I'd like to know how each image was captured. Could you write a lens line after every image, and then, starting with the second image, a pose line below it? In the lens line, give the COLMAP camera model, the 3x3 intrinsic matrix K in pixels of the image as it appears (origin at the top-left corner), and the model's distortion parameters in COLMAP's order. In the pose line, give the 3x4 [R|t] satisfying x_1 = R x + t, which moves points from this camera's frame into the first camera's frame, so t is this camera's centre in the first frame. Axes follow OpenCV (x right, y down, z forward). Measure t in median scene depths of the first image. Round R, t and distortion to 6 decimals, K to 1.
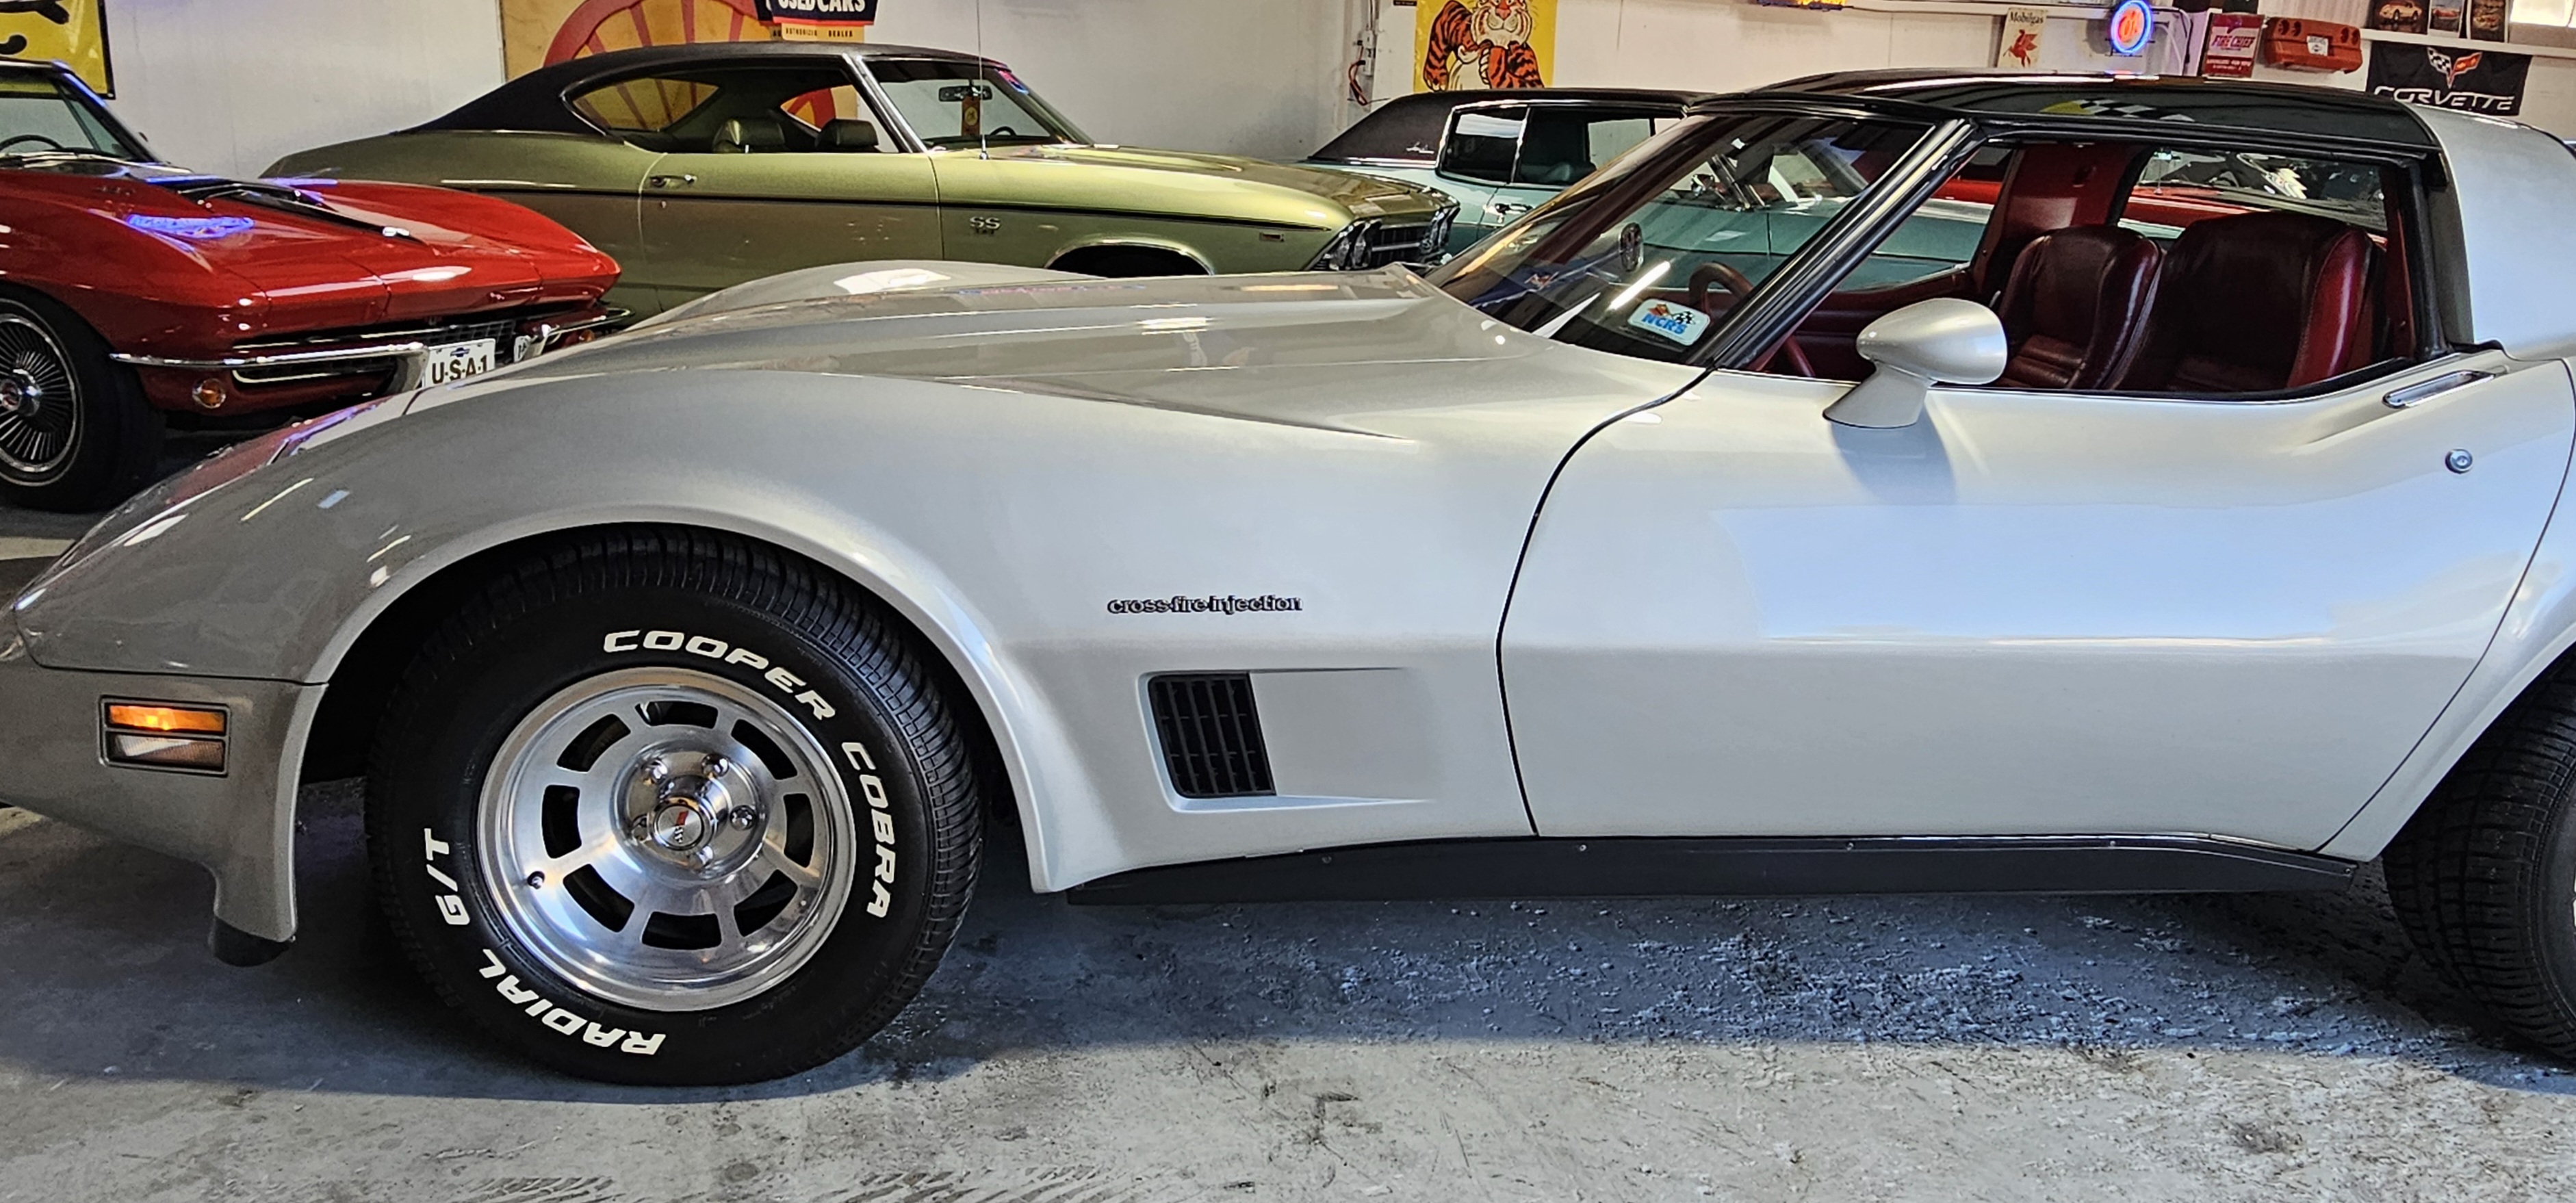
lens RADIAL K [[1677.3, 0, 1267.8], [0, 1677.3, 578.5], [0, 0, 1]] dist [0.002881, -0.004913]
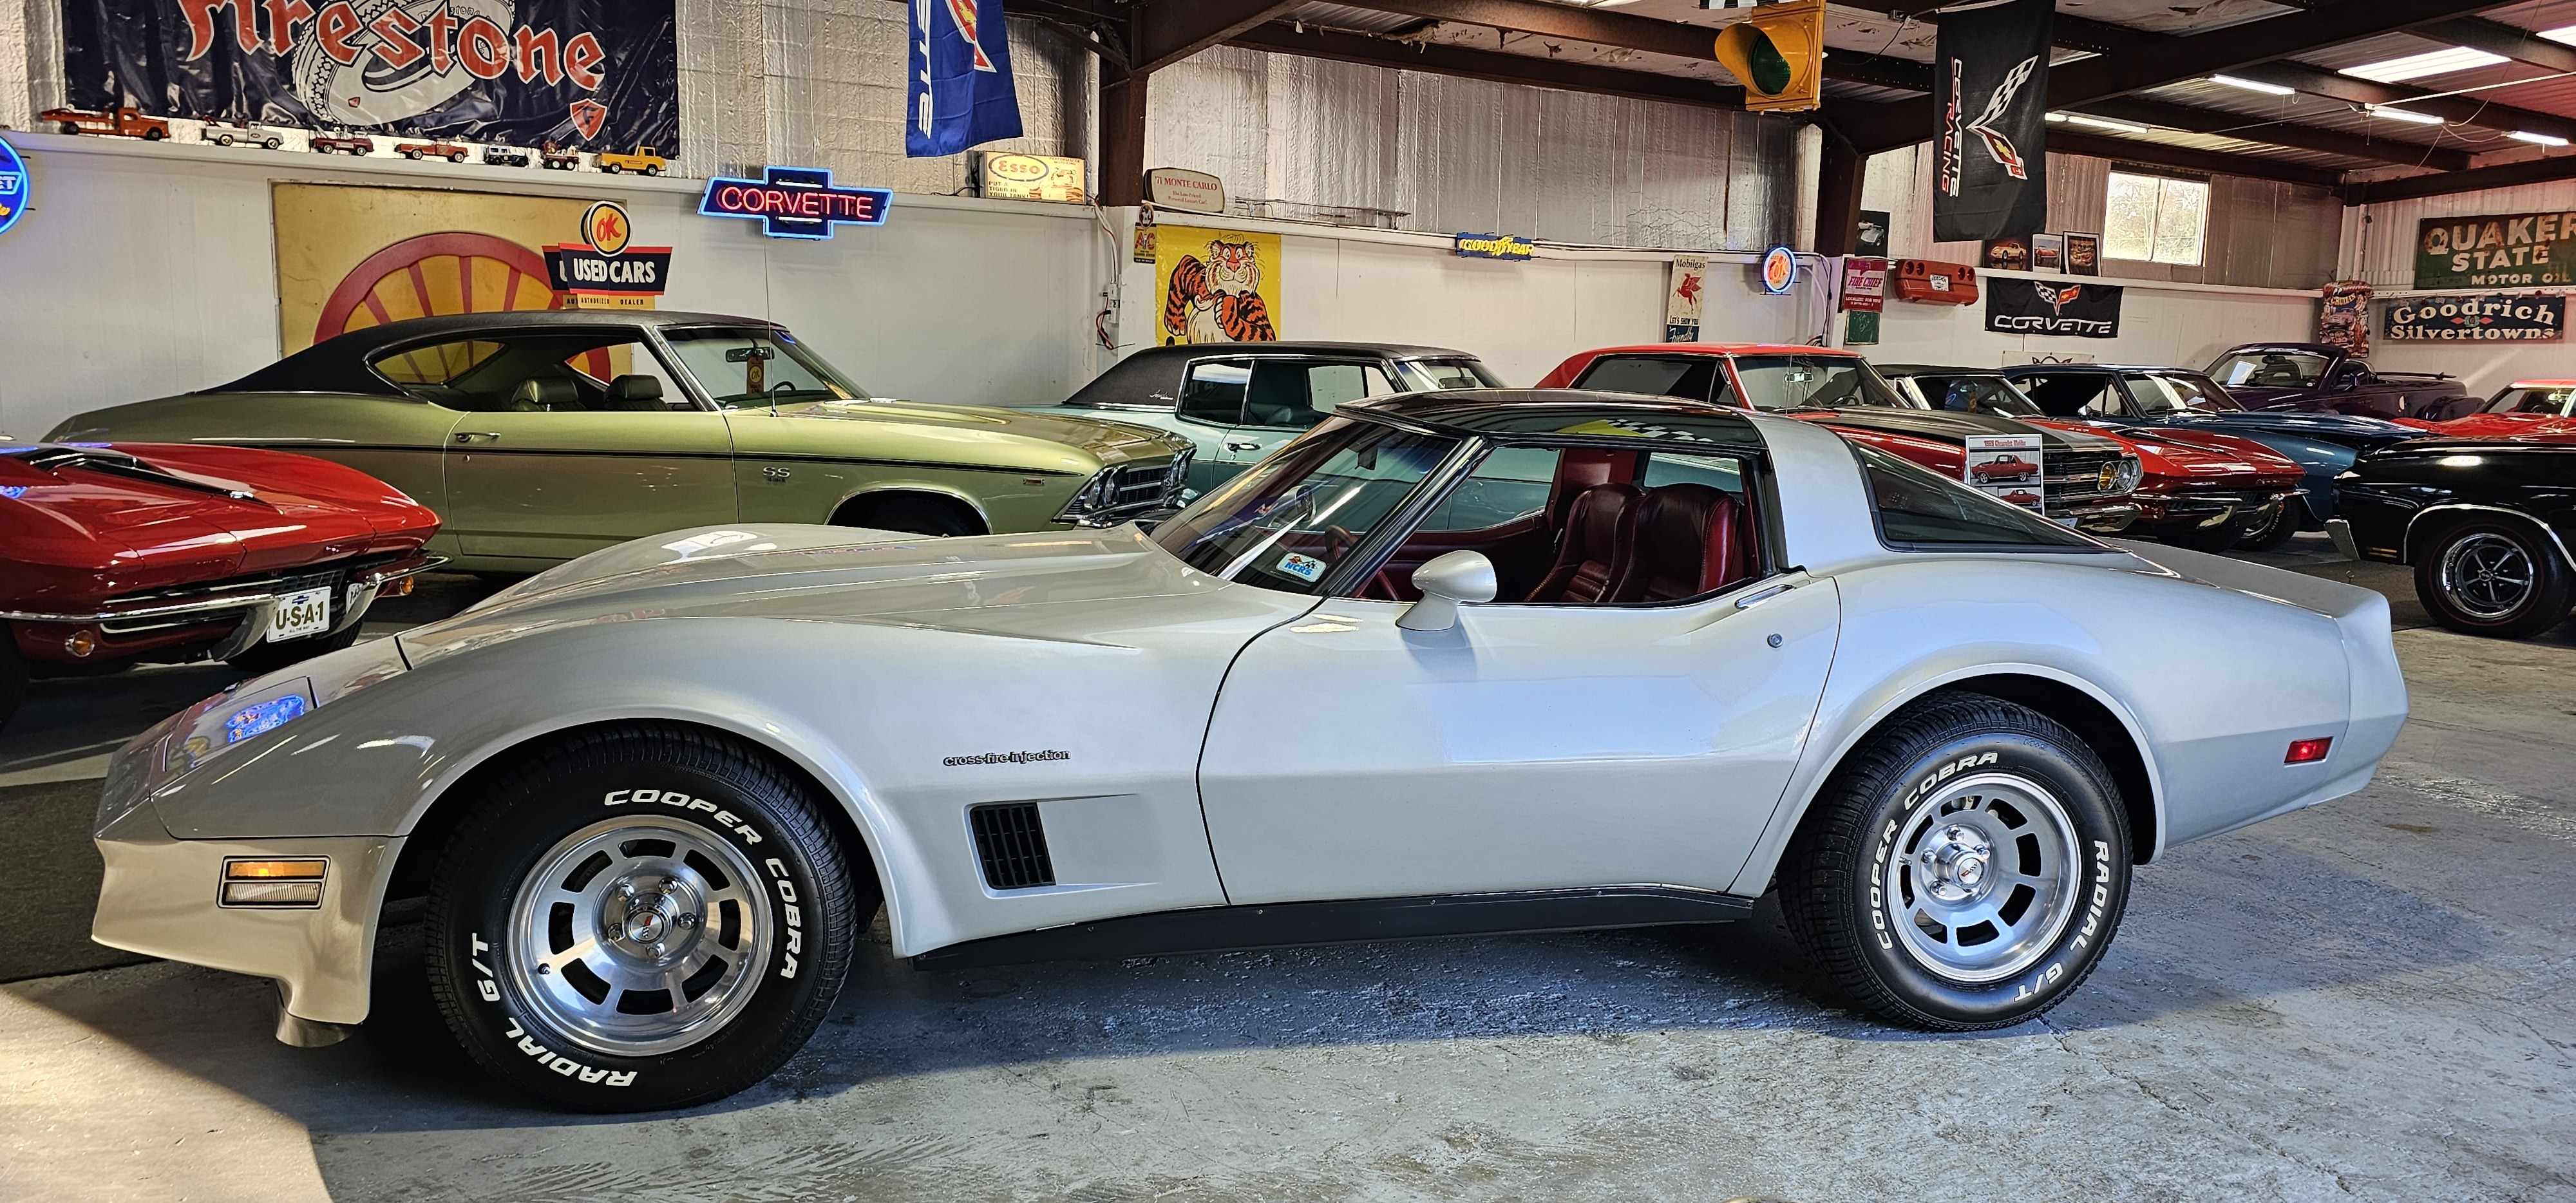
lens RADIAL K [[1716.0, 0, 1268.5], [0, 1716.0, 598.4], [0, 0, 1]] dist [0.144882, -0.278084]
pose [[0.989856, -0.028882, 0.139109, -0.013808], [0.044404, 0.992961, -0.109801, 0.050210], [-0.134958, 0.114864, 0.984171, -0.568241]]
